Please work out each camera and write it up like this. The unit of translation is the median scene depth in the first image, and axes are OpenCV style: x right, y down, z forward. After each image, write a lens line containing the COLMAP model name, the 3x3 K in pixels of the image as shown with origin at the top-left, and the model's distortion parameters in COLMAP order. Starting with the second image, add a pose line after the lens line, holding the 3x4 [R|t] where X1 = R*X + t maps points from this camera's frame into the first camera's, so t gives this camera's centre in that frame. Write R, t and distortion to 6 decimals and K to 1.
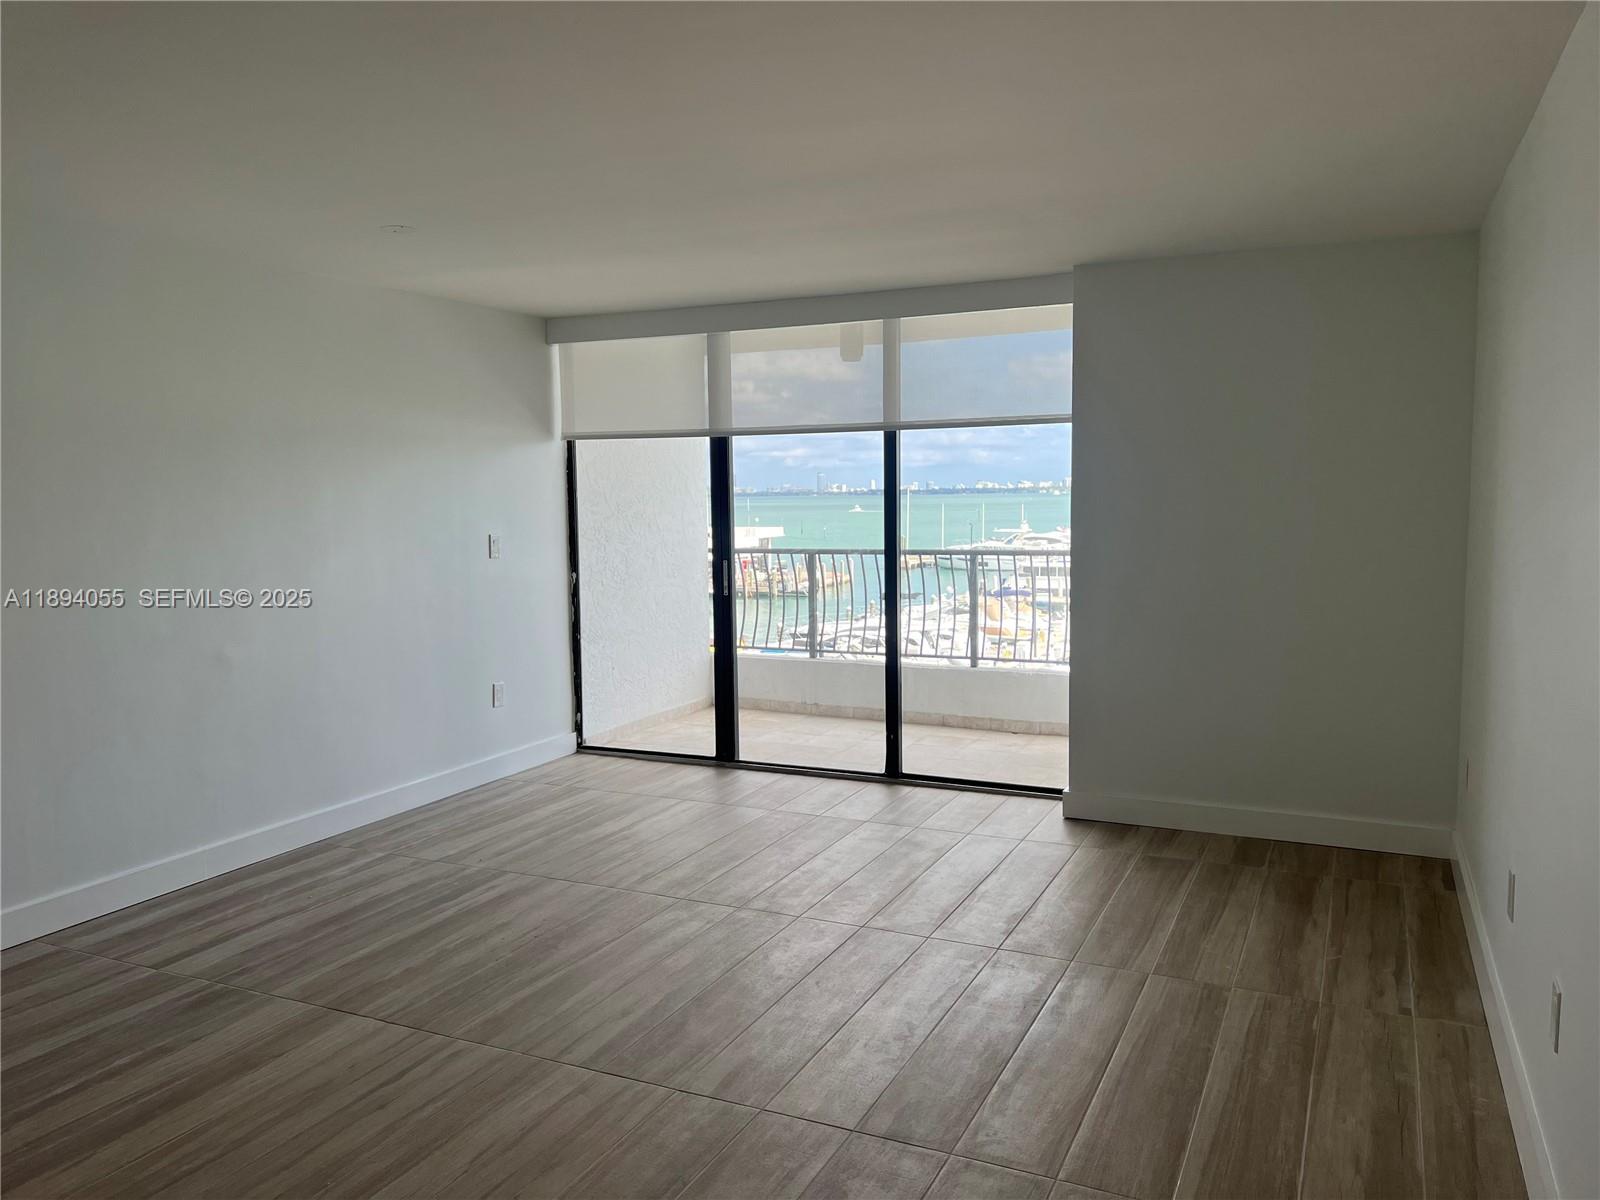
lens RADIAL K [[1215.2, 0, 805.5], [0, 1215.2, 603.0], [0, 0, 1]] dist [-0.000517, -0.002002]
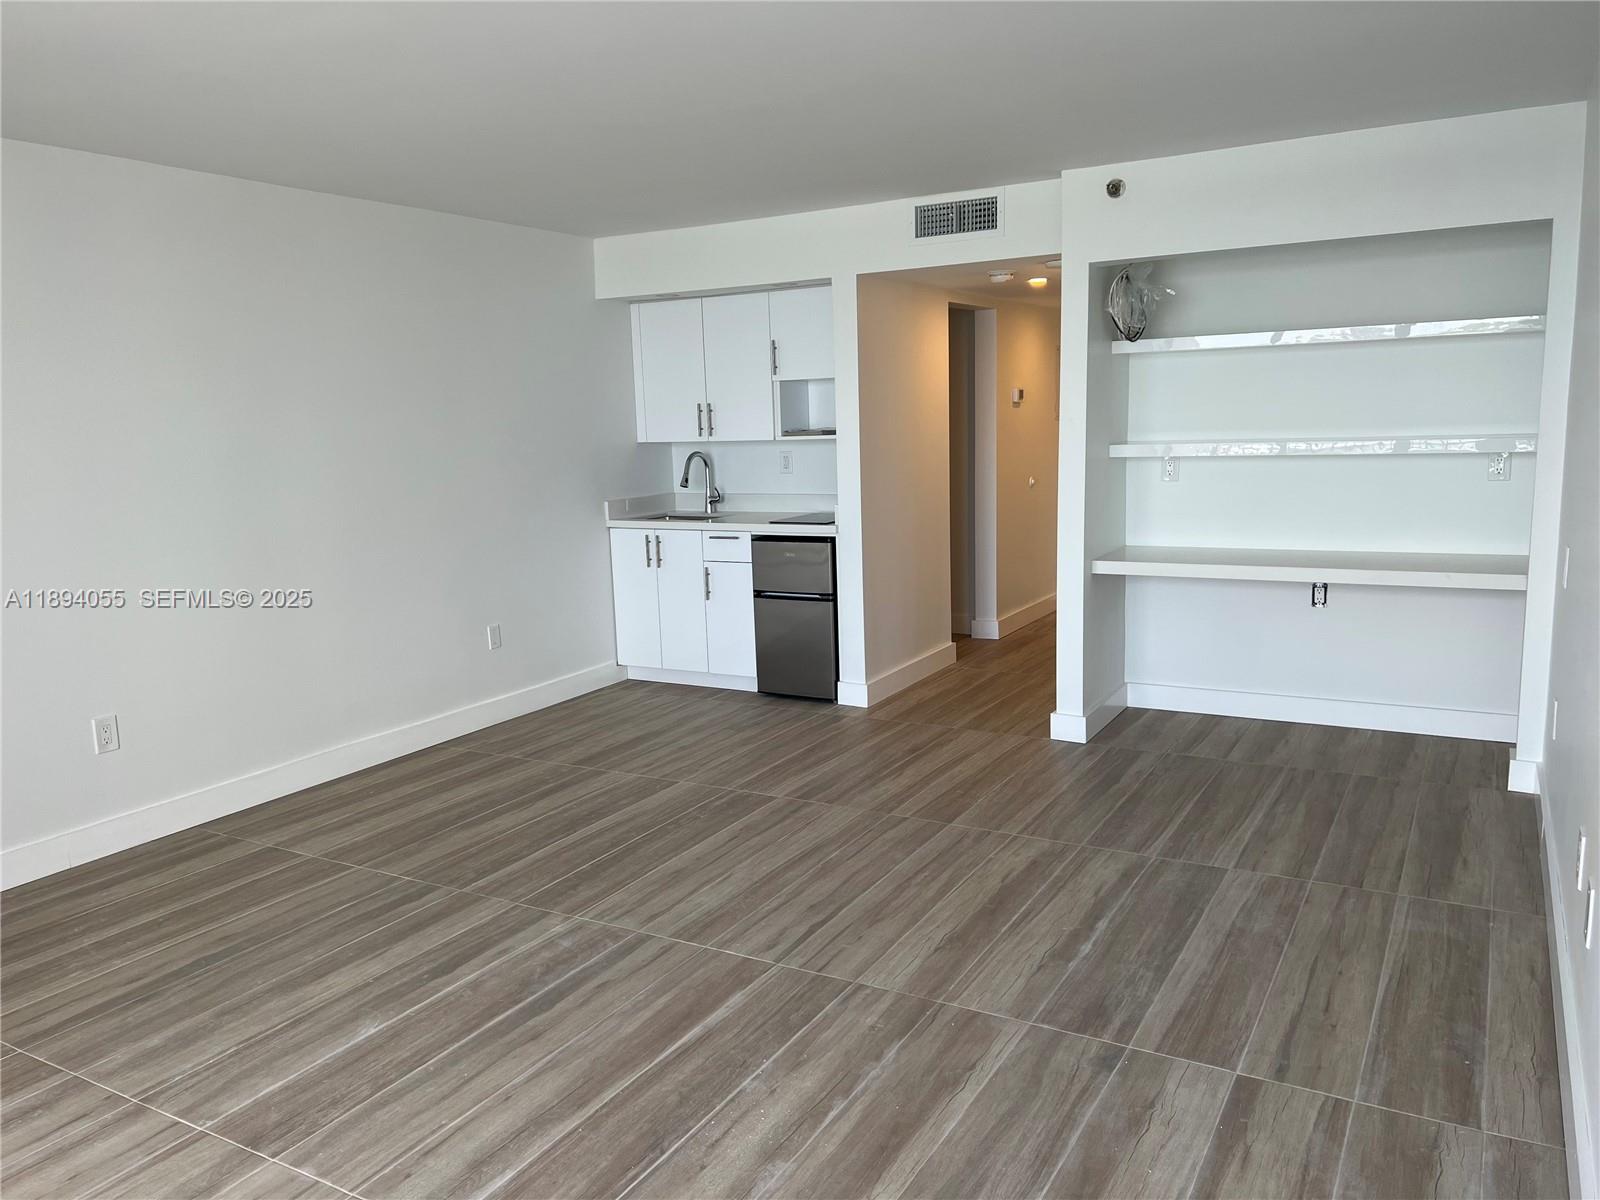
lens RADIAL K [[1215.2, 0, 798.7], [0, 1215.2, 600.6], [0, 0, 1]] dist [-0.000517, -0.002002]
pose [[-0.995541, 0.026288, 0.090589, -0.417636], [0.048276, 0.967064, 0.249913, -0.182247], [-0.081036, 0.253172, -0.964021, 1.941980]]
